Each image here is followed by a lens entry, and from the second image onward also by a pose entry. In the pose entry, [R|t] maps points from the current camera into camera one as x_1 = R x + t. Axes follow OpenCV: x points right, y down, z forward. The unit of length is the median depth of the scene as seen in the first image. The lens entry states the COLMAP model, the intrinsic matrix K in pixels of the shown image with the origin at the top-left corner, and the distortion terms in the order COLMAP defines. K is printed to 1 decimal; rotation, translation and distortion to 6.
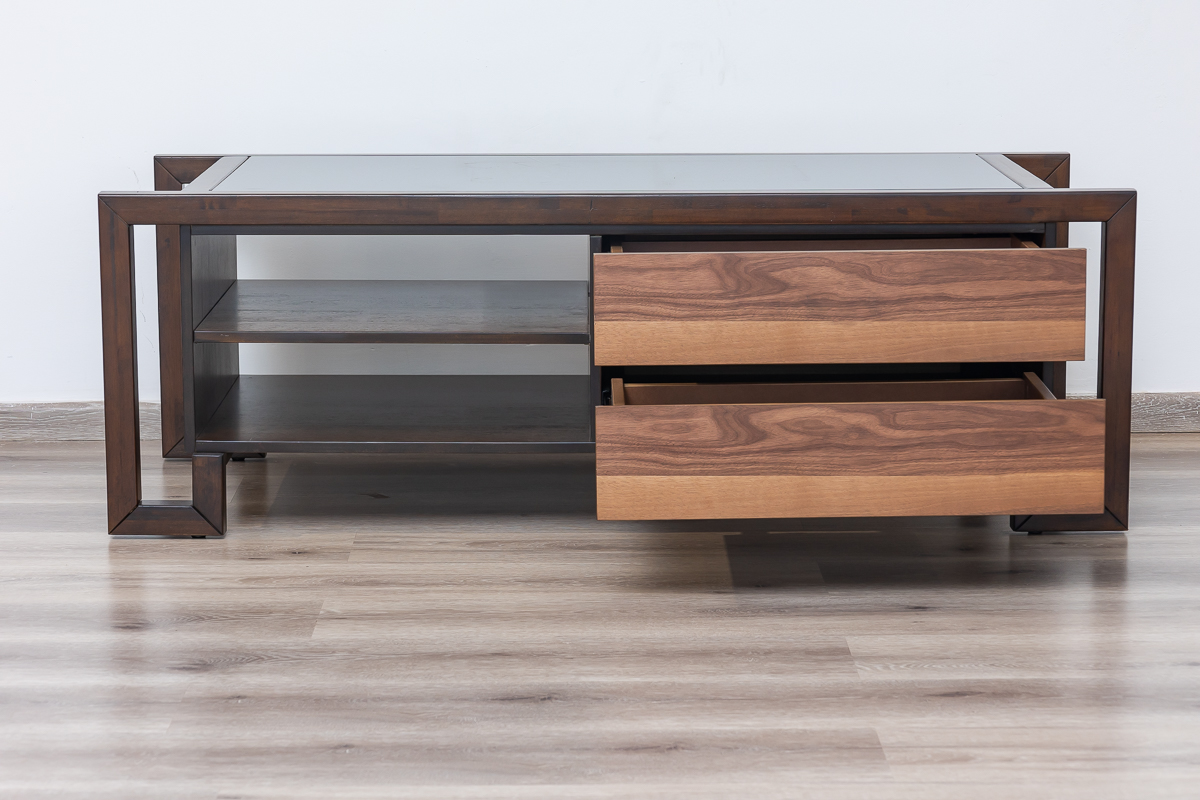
lens RADIAL K [[3365.0, 0, 600.5], [0, 3365.0, 388.6], [0, 0, 1]] dist [0.057910, 0.000000]
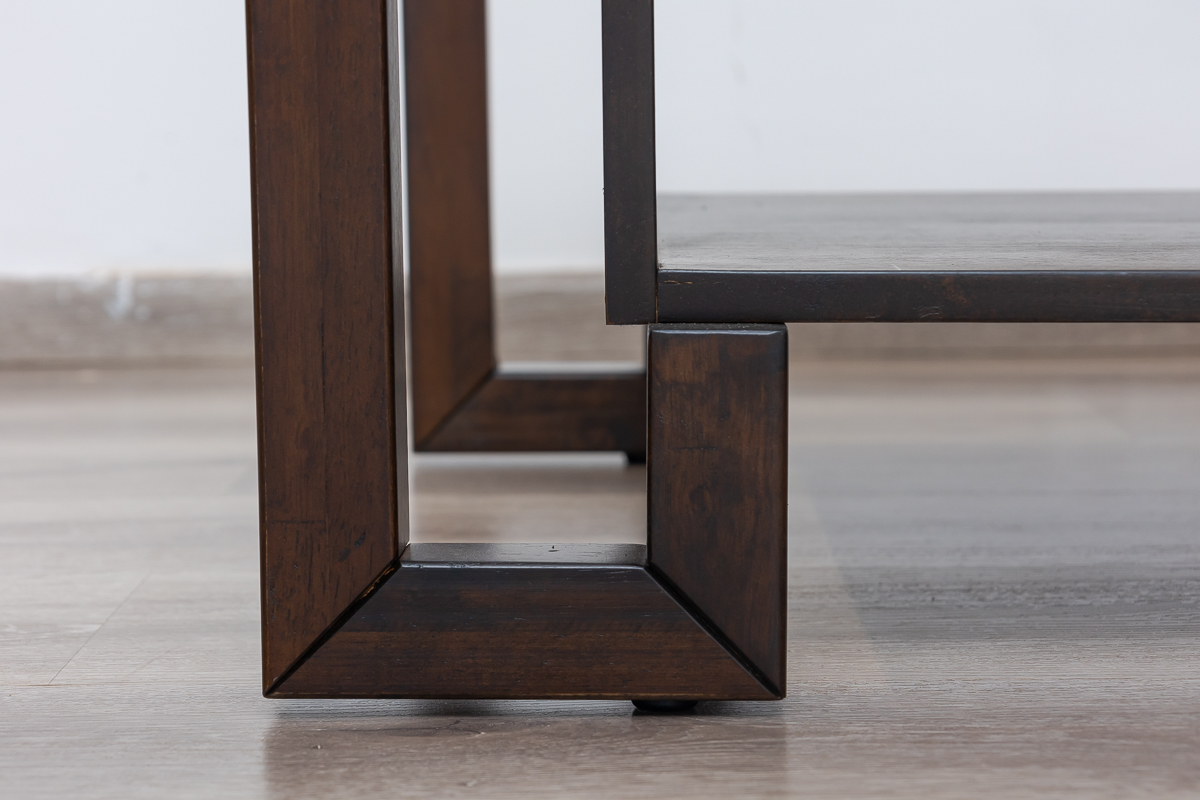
lens RADIAL K [[3037.0, 0, 600.7], [0, 3037.0, 399.8], [0, 0, 1]] dist [0.071104, 0.000000]
pose [[0.999376, -0.006029, -0.034803, -0.036950], [0.004071, 0.998418, -0.056086, 0.011098], [0.035086, 0.055909, 0.997819, 0.252860]]
